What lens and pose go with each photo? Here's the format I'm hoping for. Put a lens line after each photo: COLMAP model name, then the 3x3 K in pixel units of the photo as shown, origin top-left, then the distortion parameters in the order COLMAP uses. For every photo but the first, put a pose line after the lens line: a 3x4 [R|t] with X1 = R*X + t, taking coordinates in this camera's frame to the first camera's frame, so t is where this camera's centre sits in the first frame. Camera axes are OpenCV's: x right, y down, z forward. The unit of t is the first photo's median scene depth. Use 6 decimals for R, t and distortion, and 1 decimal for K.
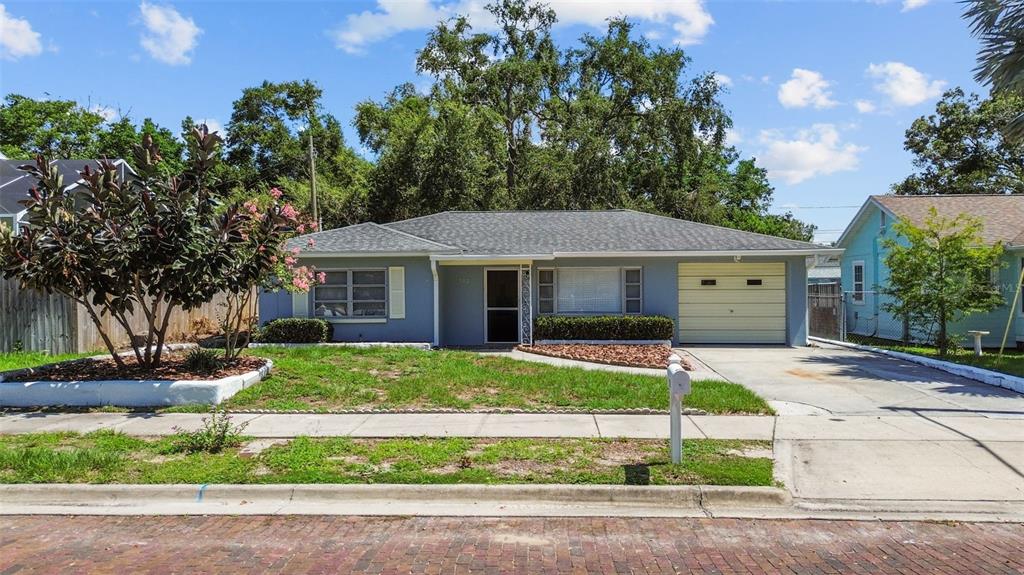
lens RADIAL K [[720.8, 0, 520.2], [0, 720.8, 285.6], [0, 0, 1]] dist [0.073483, -0.068174]
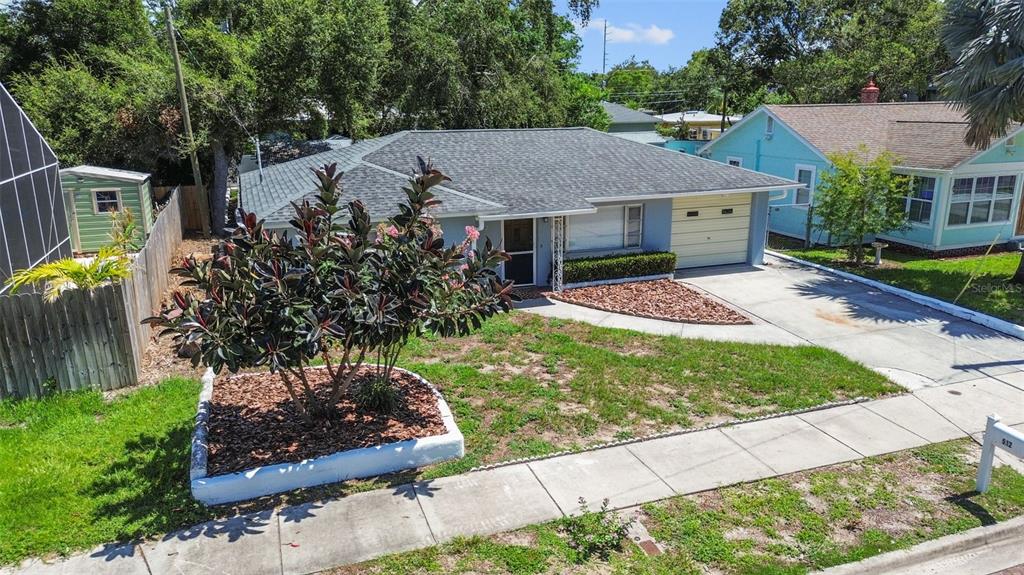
lens RADIAL K [[720.8, 0, 520.2], [0, 720.8, 285.6], [0, 0, 1]] dist [0.073483, -0.068174]
pose [[0.921006, -0.098067, 0.377003, -0.425597], [-0.001698, 0.966773, 0.255629, -0.188397], [-0.389546, -0.236076, 0.890237, 0.104565]]
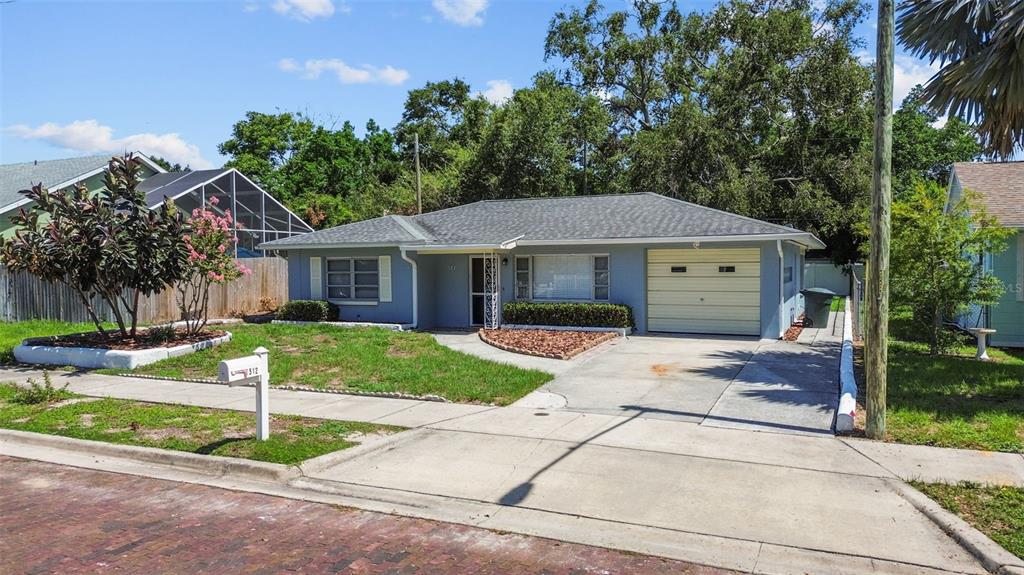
lens RADIAL K [[720.8, 0, 520.2], [0, 720.8, 285.6], [0, 0, 1]] dist [0.073483, -0.068174]
pose [[0.928393, 0.009579, -0.371477, 0.443142], [0.004001, 0.999352, 0.035769, -0.019007], [0.371579, -0.034694, 0.927753, 0.031064]]
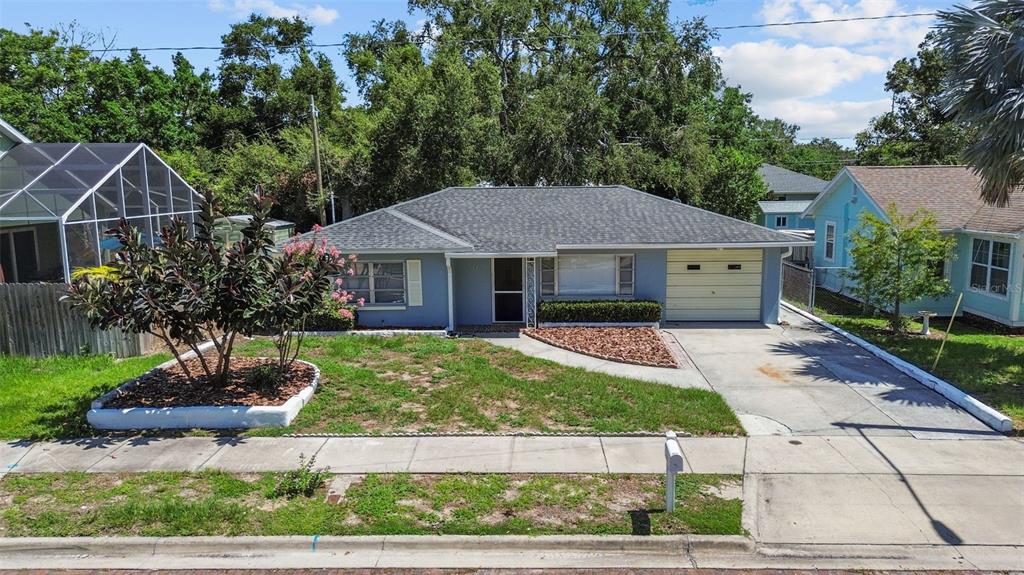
lens RADIAL K [[720.8, 0, 520.2], [0, 720.8, 285.6], [0, 0, 1]] dist [0.073483, -0.068174]
pose [[0.999625, -0.007603, 0.026292, -0.037609], [0.003496, 0.988240, 0.152869, -0.154690], [-0.027145, -0.152720, 0.987897, -0.099954]]
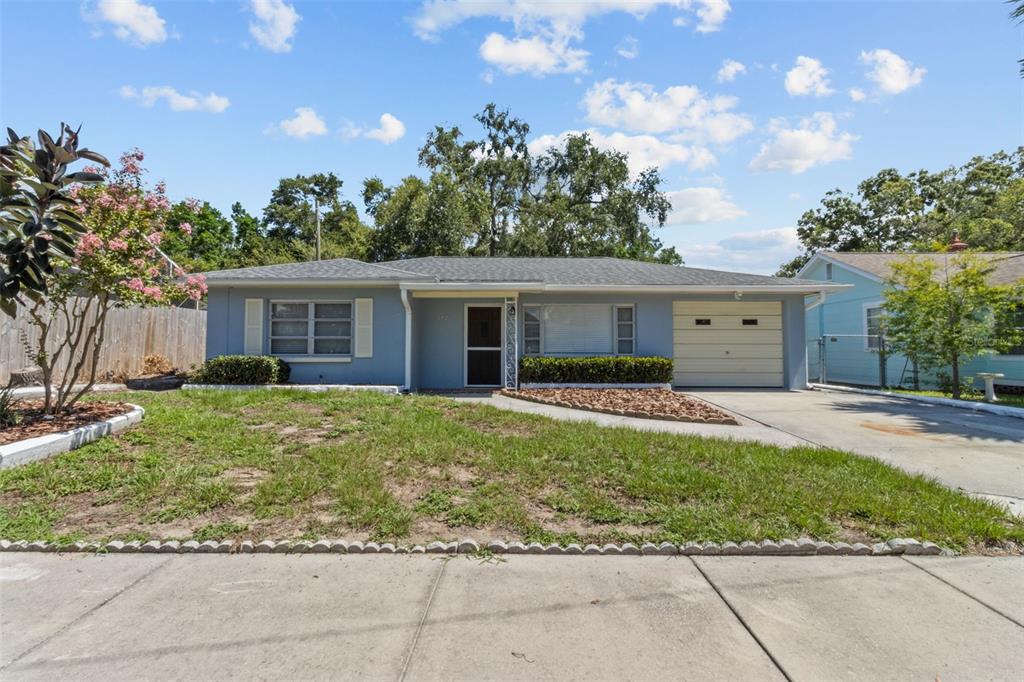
lens RADIAL K [[470.2, 0, 518.9], [0, 470.2, 322.9], [0, 0, 1]] dist [-0.005240, 0.000744]
pose [[0.998879, 0.010239, 0.046218, -0.009203], [-0.007906, 0.998699, -0.050375, 0.031064], [-0.046674, 0.049953, 0.997660, 0.420177]]
